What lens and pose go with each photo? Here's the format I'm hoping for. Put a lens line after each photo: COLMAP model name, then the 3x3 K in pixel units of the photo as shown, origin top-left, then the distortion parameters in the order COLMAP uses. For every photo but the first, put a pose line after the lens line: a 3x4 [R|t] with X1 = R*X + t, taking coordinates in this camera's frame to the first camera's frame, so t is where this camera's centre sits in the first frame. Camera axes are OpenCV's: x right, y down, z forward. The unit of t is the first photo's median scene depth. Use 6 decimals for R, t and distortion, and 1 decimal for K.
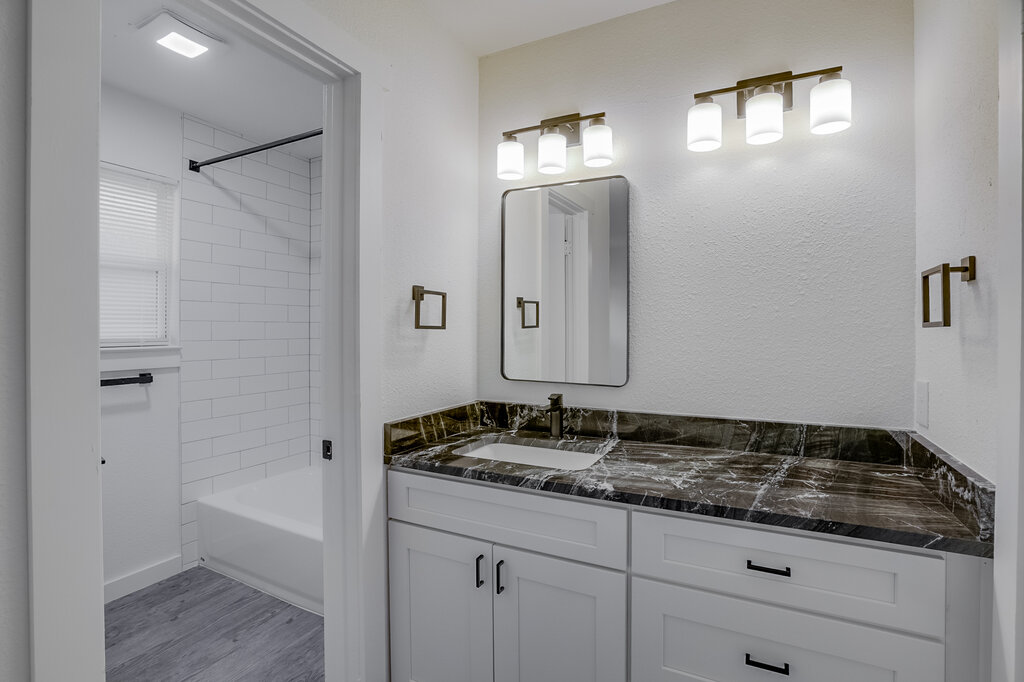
lens RADIAL K [[490.1, 0, 511.0], [0, 490.1, 323.6], [0, 0, 1]] dist [-0.046365, 0.000073]
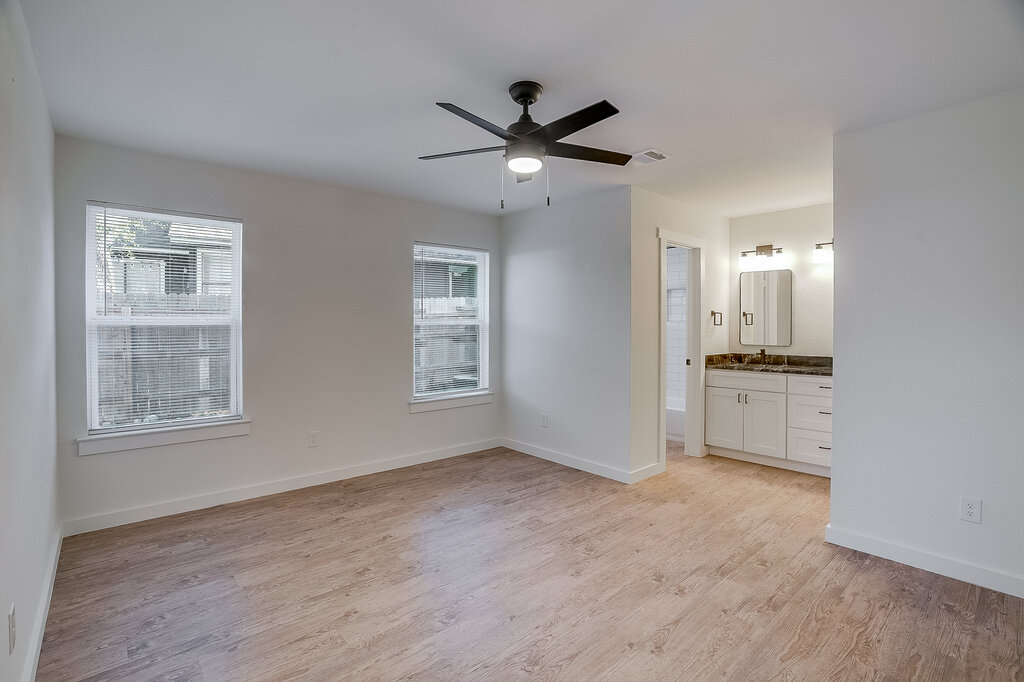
lens RADIAL K [[490.1, 0, 511.0], [0, 490.1, 323.6], [0, 0, 1]] dist [-0.046365, 0.000073]
pose [[0.938141, 0.000649, -0.346254, -0.303806], [-0.000280, 0.999999, 0.001114, -0.004202], [0.346254, -0.000948, 0.938140, -2.118363]]
